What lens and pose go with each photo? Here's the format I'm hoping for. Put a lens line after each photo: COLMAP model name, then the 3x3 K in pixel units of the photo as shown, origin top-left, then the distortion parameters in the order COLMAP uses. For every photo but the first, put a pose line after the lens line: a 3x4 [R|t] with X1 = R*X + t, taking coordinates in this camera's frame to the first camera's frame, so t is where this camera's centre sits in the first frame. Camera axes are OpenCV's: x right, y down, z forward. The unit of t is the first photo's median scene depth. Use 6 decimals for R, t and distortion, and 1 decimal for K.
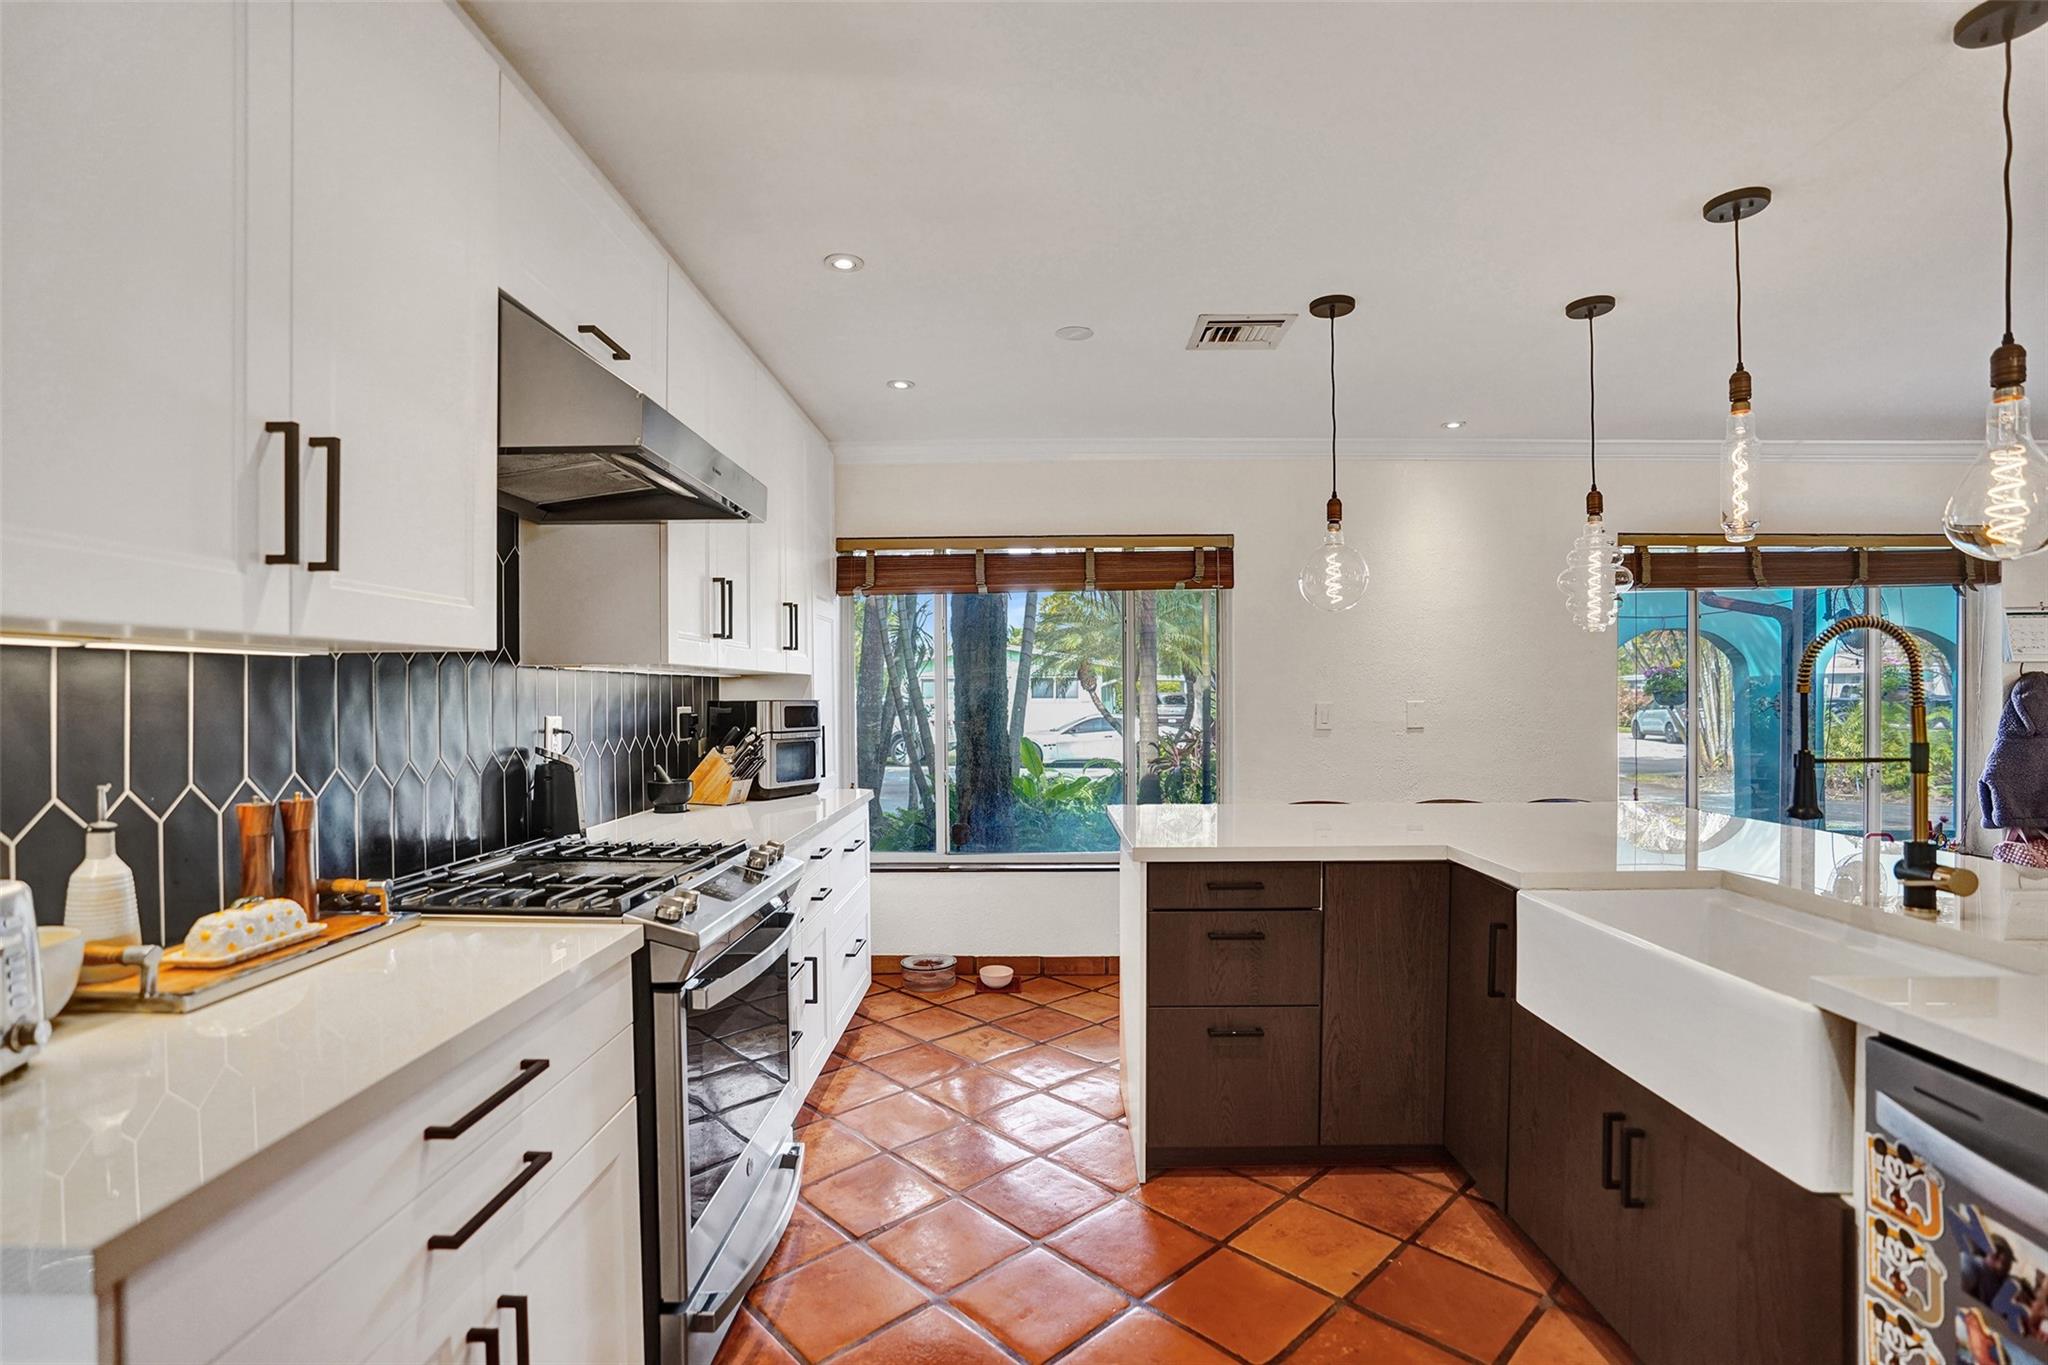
lens RADIAL K [[959.3, 0, 1022.9], [0, 959.3, 711.1], [0, 0, 1]] dist [-0.067912, 0.025573]
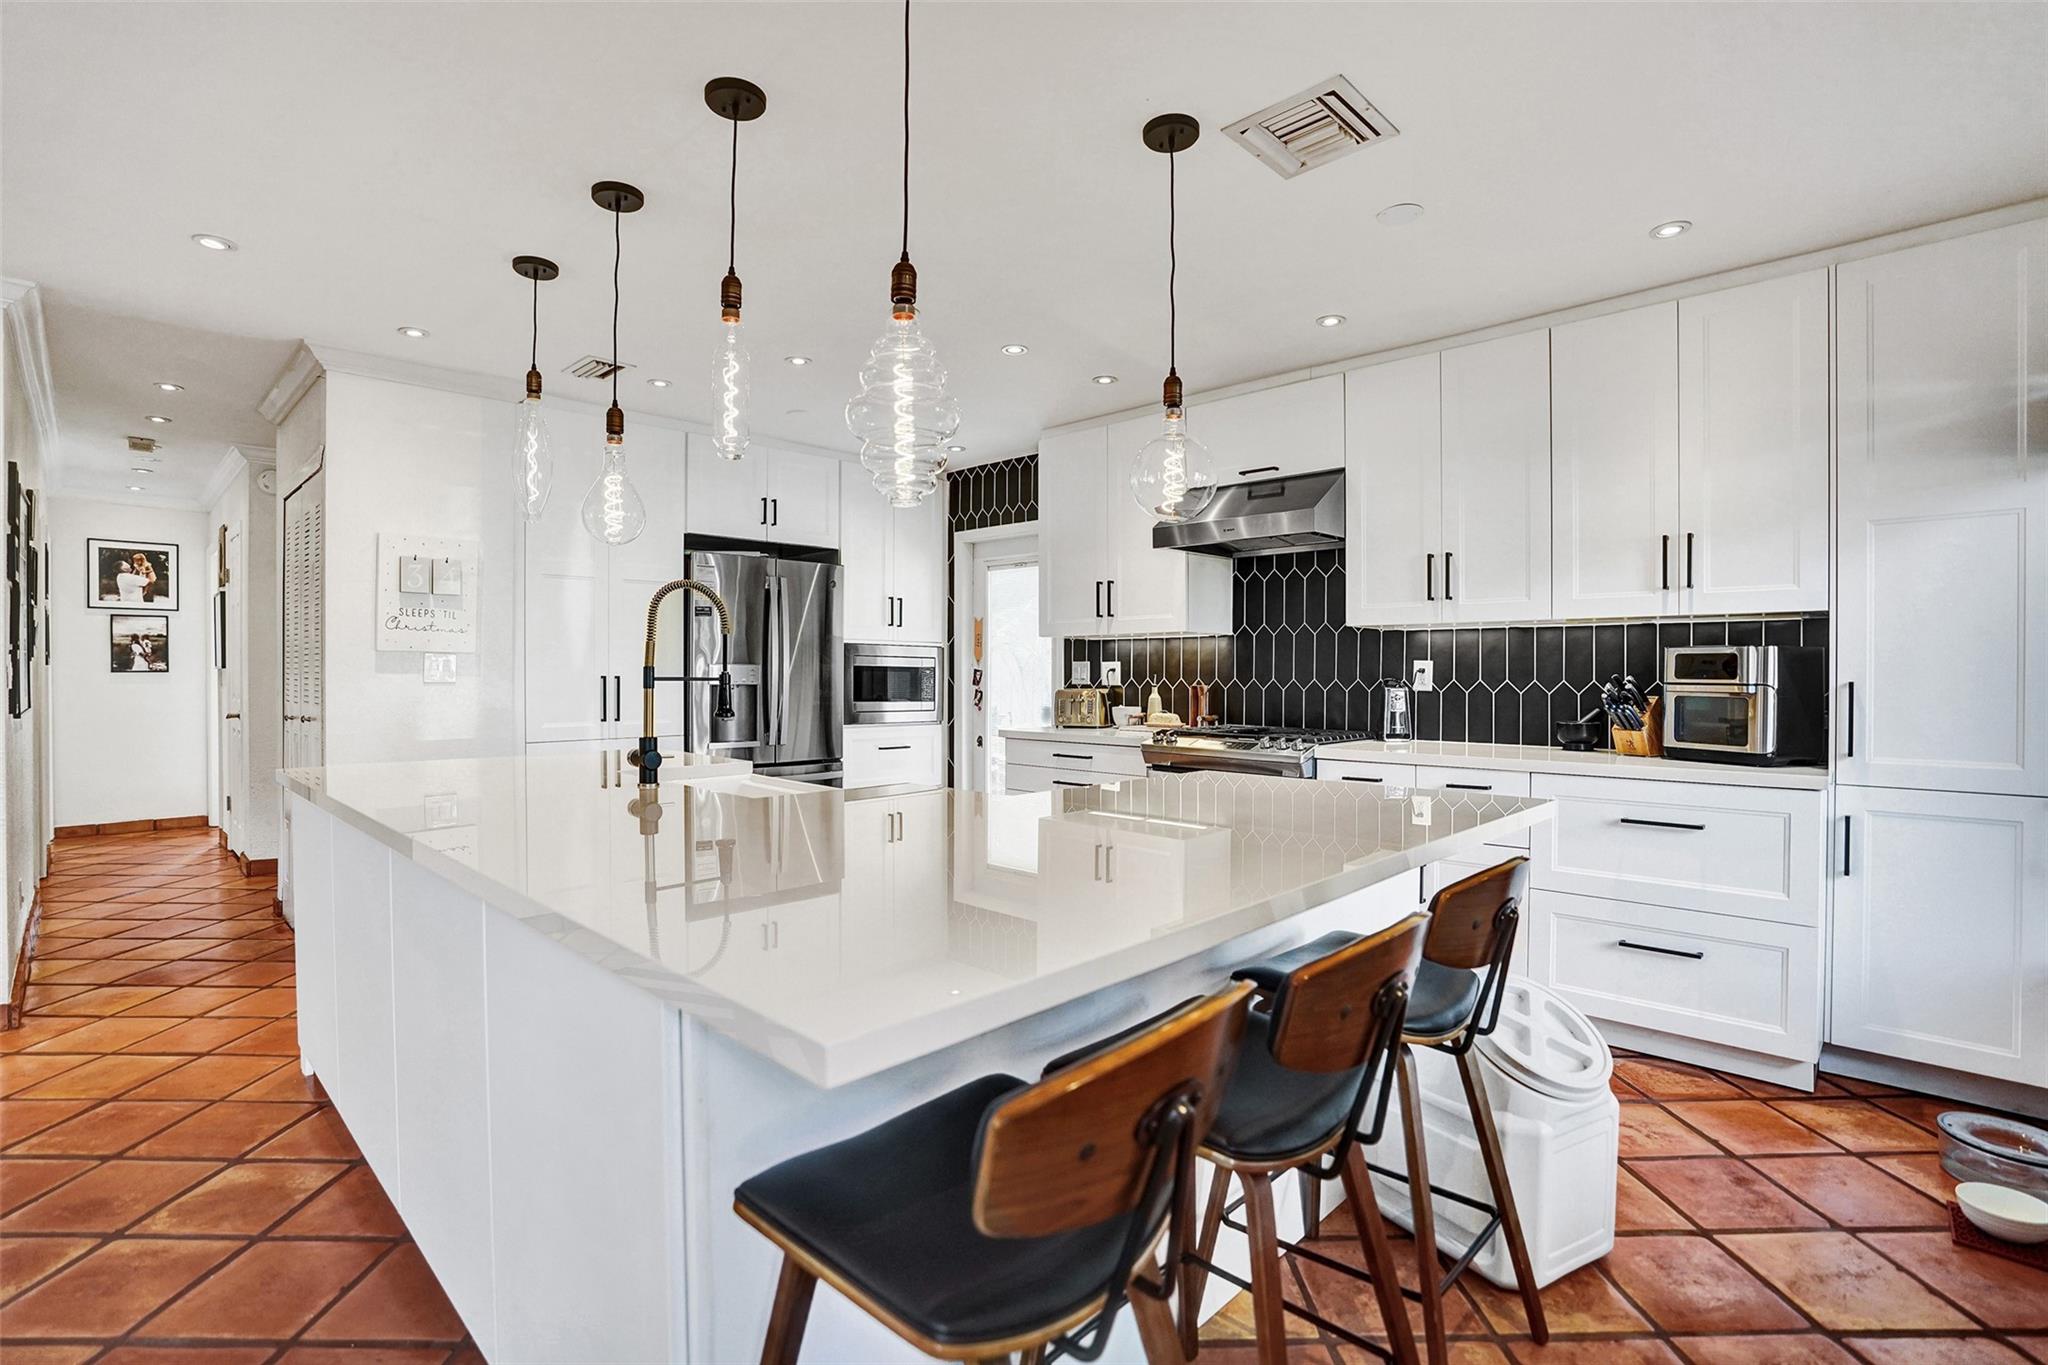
lens RADIAL K [[959.4, 0, 1031.7], [0, 959.4, 680.4], [0, 0, 1]] dist [-0.070891, 0.027929]
pose [[-0.681532, 0.008735, -0.731736, 0.802107], [-0.012974, 0.999627, 0.024017, 0.006506], [0.731673, 0.025862, -0.681165, 1.187349]]
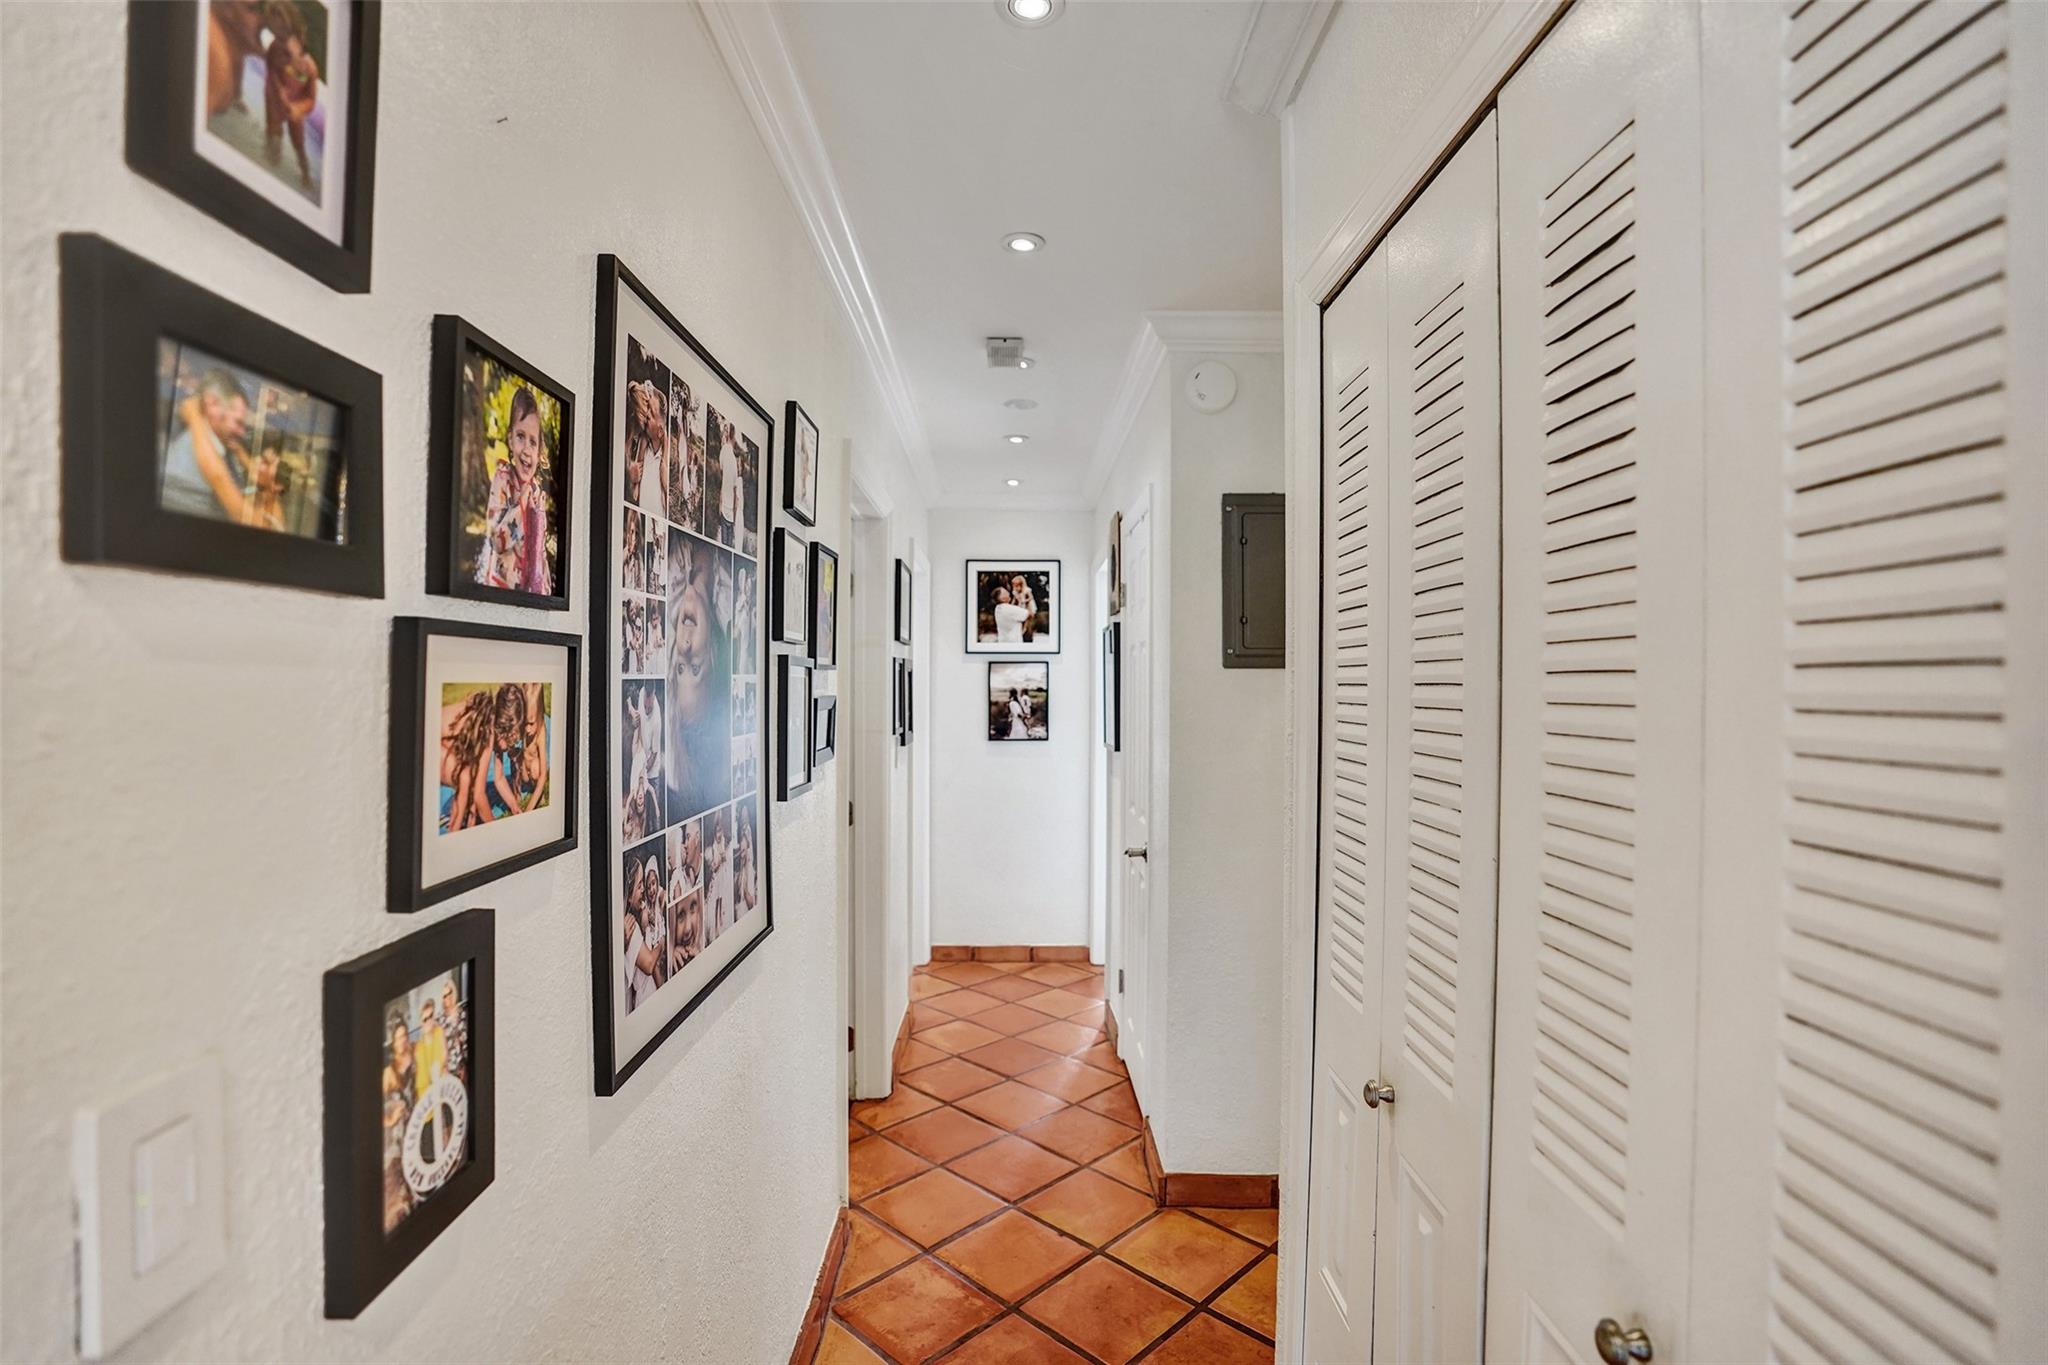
lens RADIAL K [[956.0, 0, 1026.1], [0, 956.0, 692.3], [0, 0, 1]] dist [-0.069514, 0.029457]
pose [[-0.999232, -0.000546, -0.039172, 0.708570], [-0.001440, 0.999739, 0.022786, -0.047090], [0.039149, 0.022825, -0.998973, -0.080946]]
